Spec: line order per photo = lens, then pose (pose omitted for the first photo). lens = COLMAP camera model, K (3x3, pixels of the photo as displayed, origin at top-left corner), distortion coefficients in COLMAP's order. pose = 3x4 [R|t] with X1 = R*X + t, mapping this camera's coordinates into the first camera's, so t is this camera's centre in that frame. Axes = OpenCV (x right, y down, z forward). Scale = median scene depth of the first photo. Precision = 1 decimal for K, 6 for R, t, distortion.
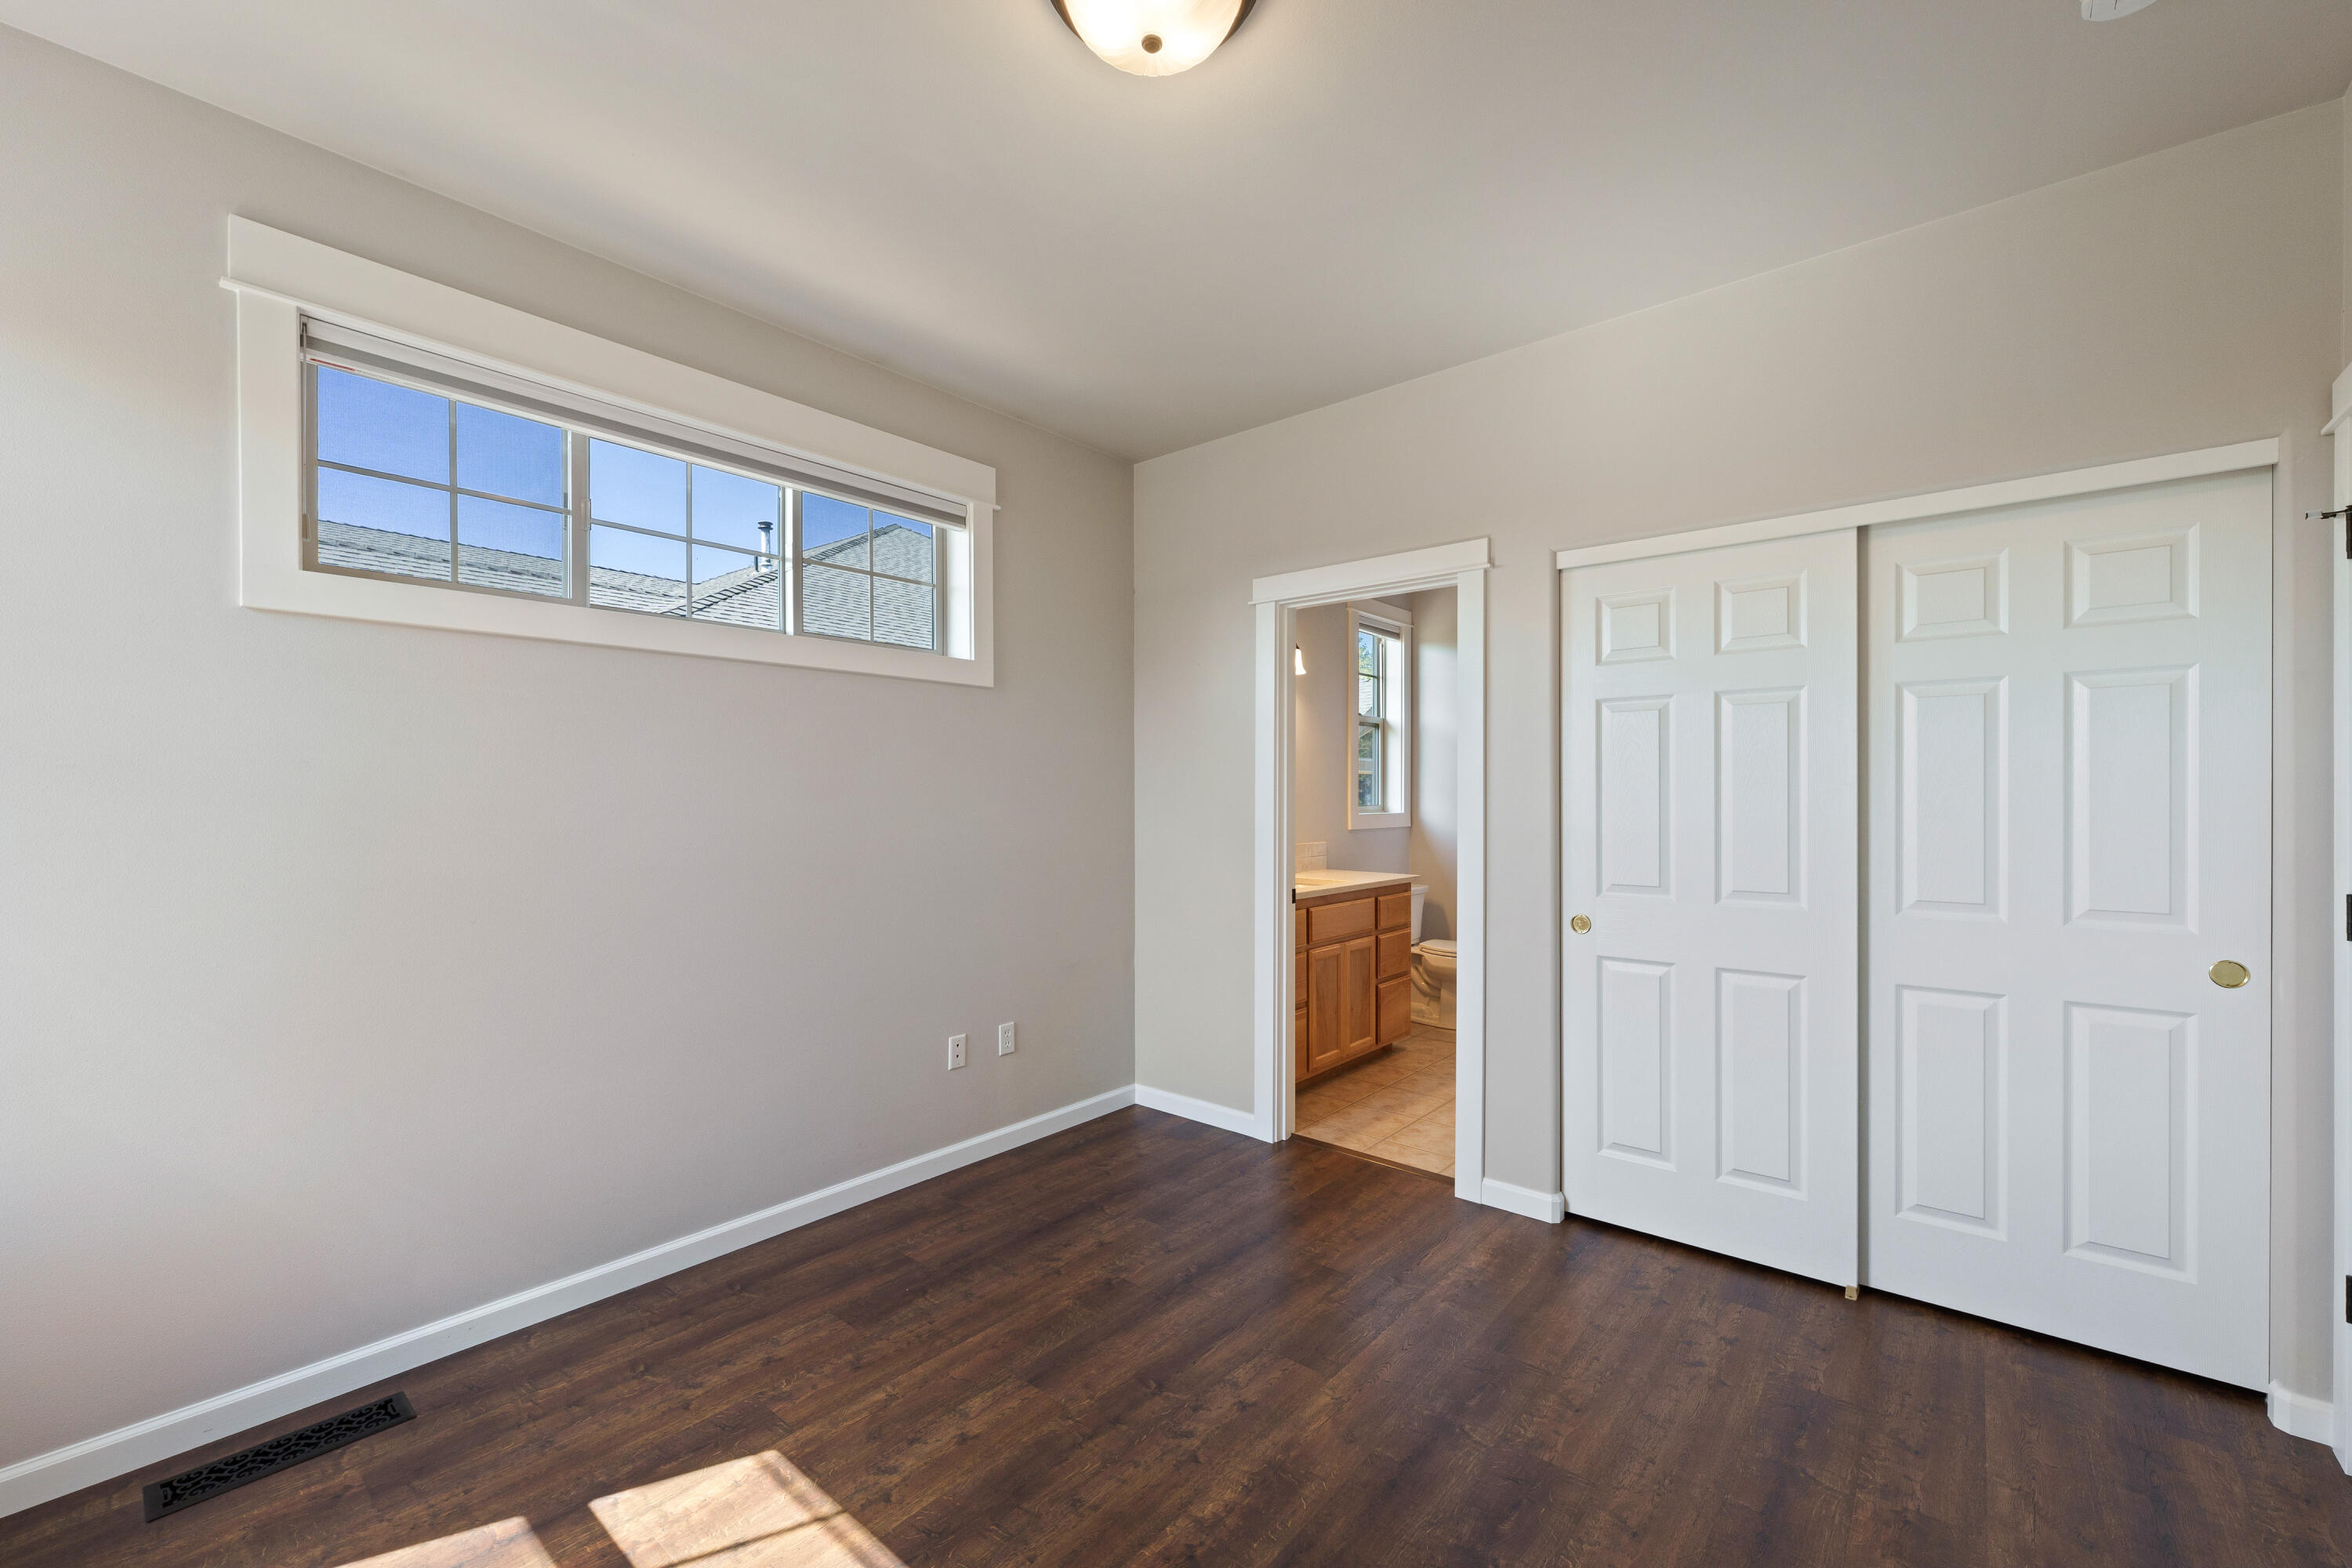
lens RADIAL K [[945.7, 0, 1173.3], [0, 945.7, 807.9], [0, 0, 1]] dist [-0.001847, -0.000390]
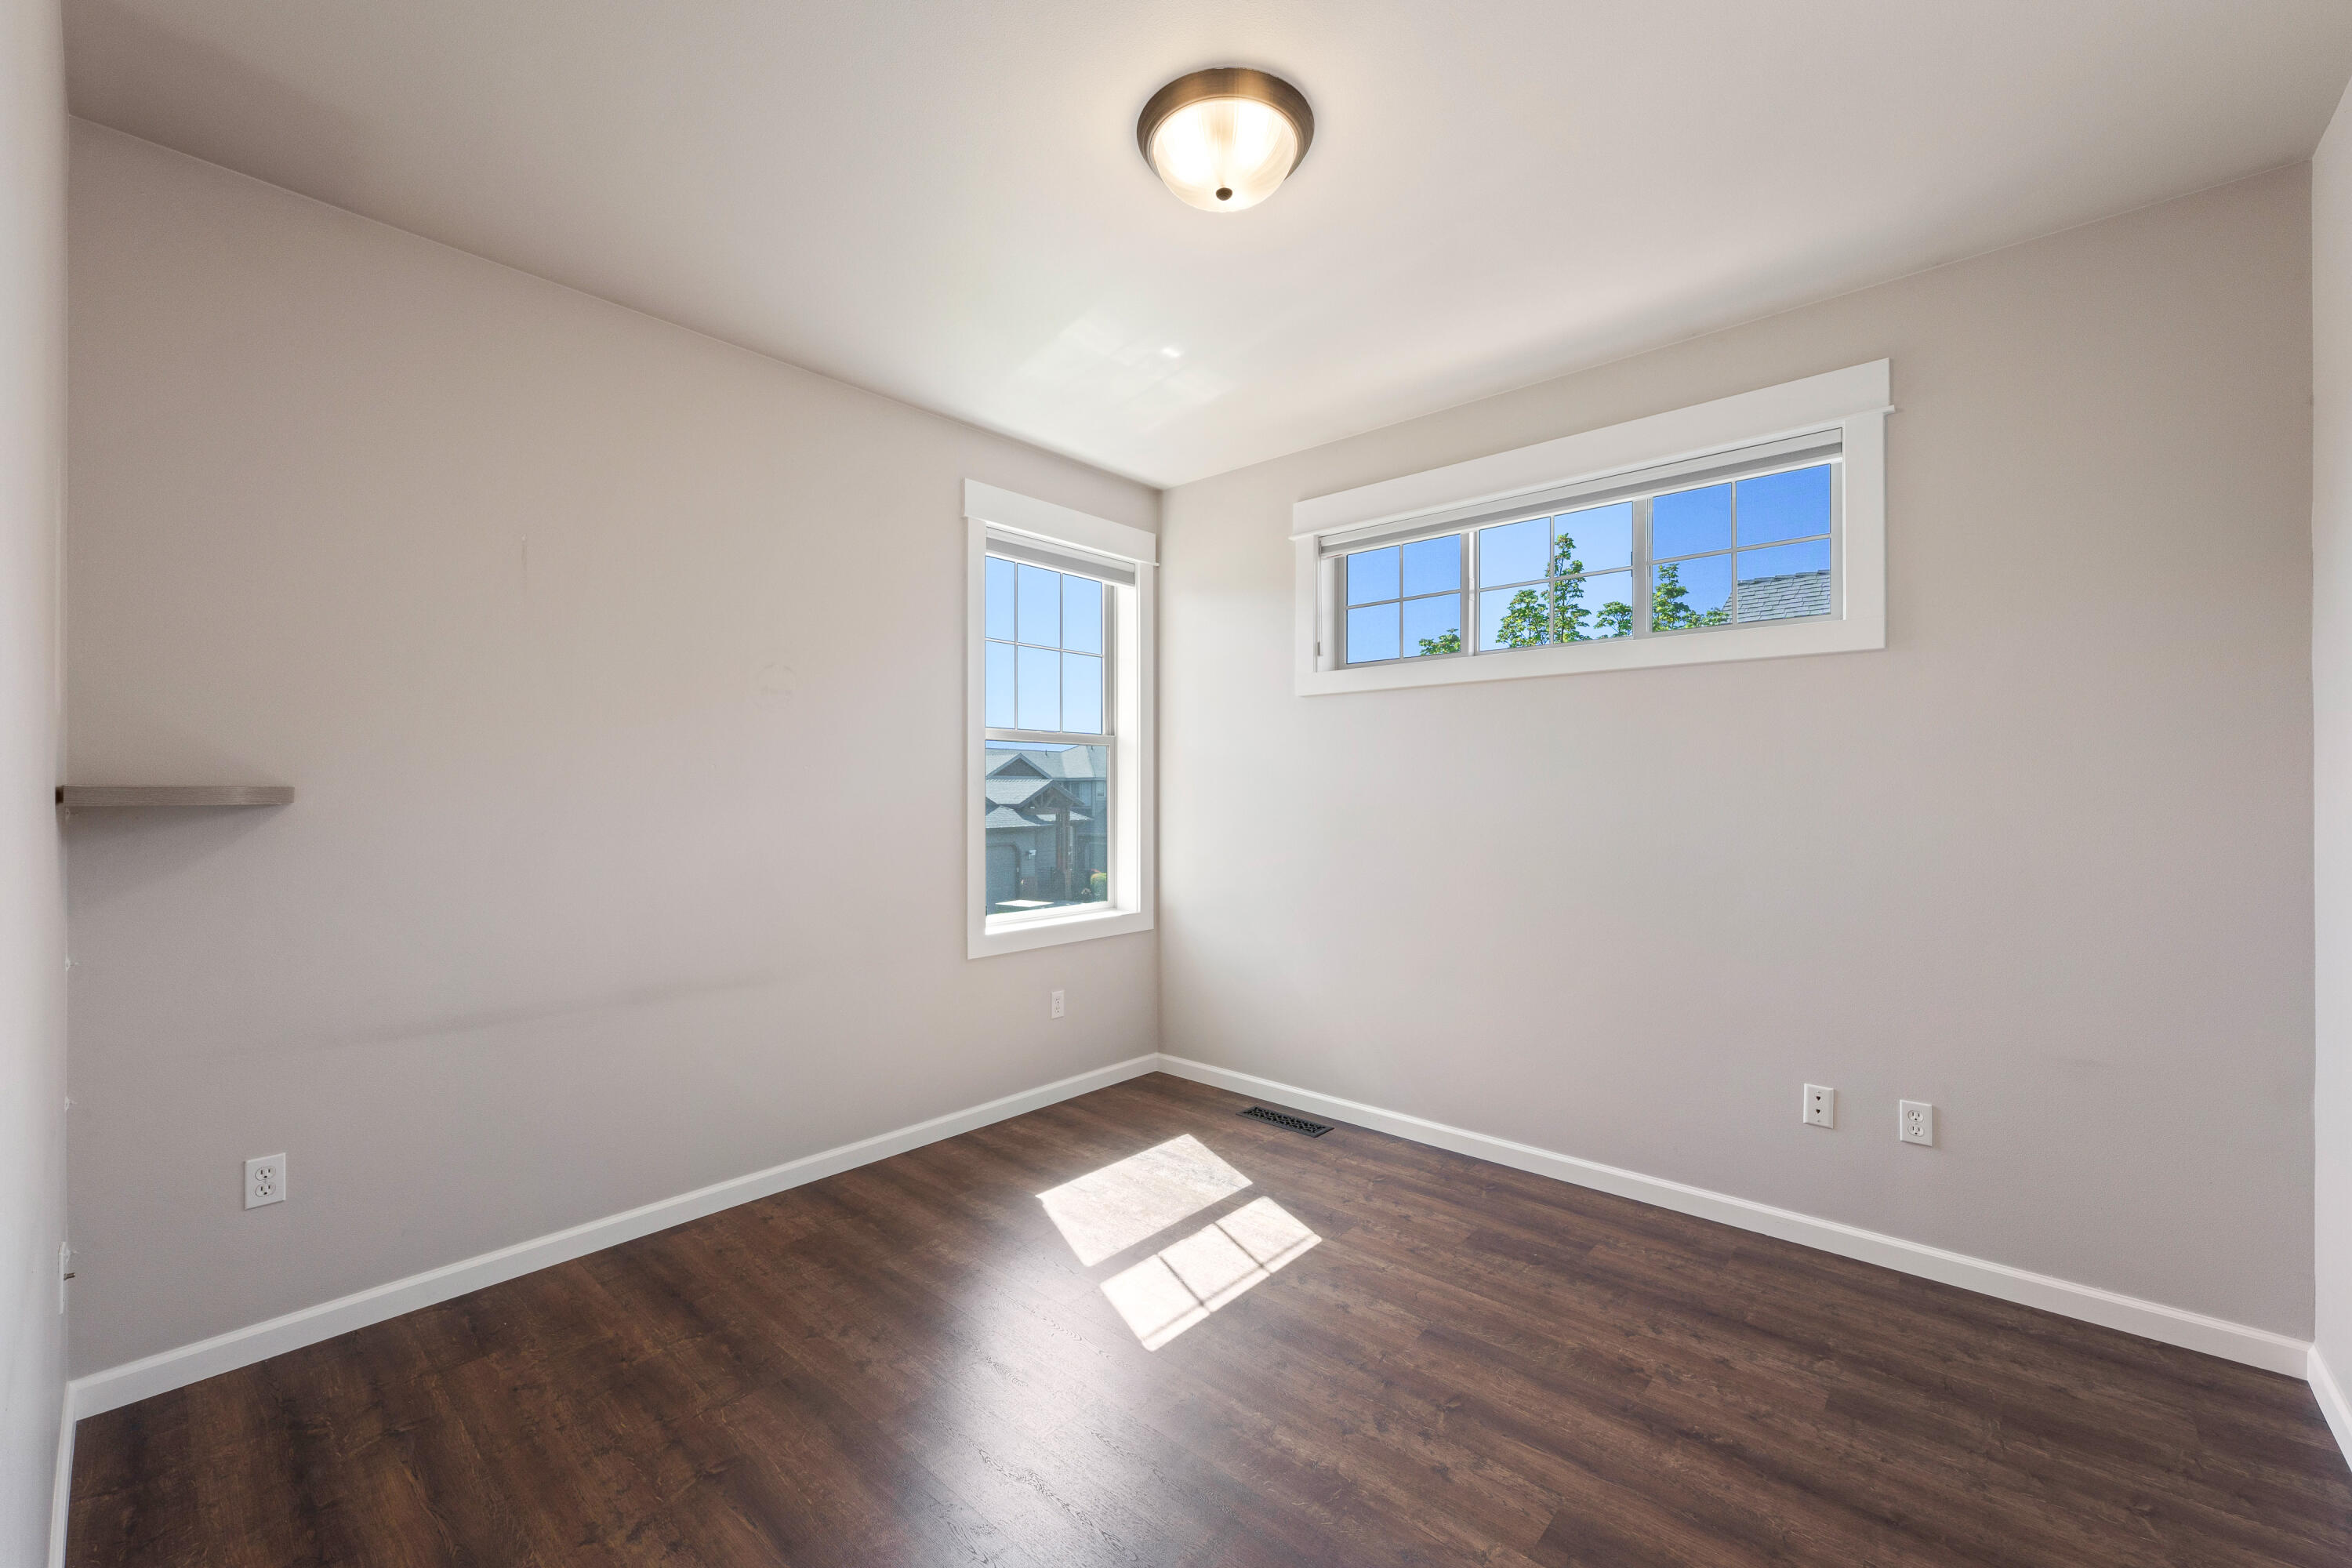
lens RADIAL K [[945.6, 0, 1176.0], [0, 945.6, 784.0], [0, 0, 1]] dist [0.000396, 0.000025]
pose [[-0.026951, -0.004094, -0.999628, 0.622762], [-0.010658, 0.999936, -0.003808, -0.009687], [0.999580, 0.010551, -0.026993, 0.483379]]
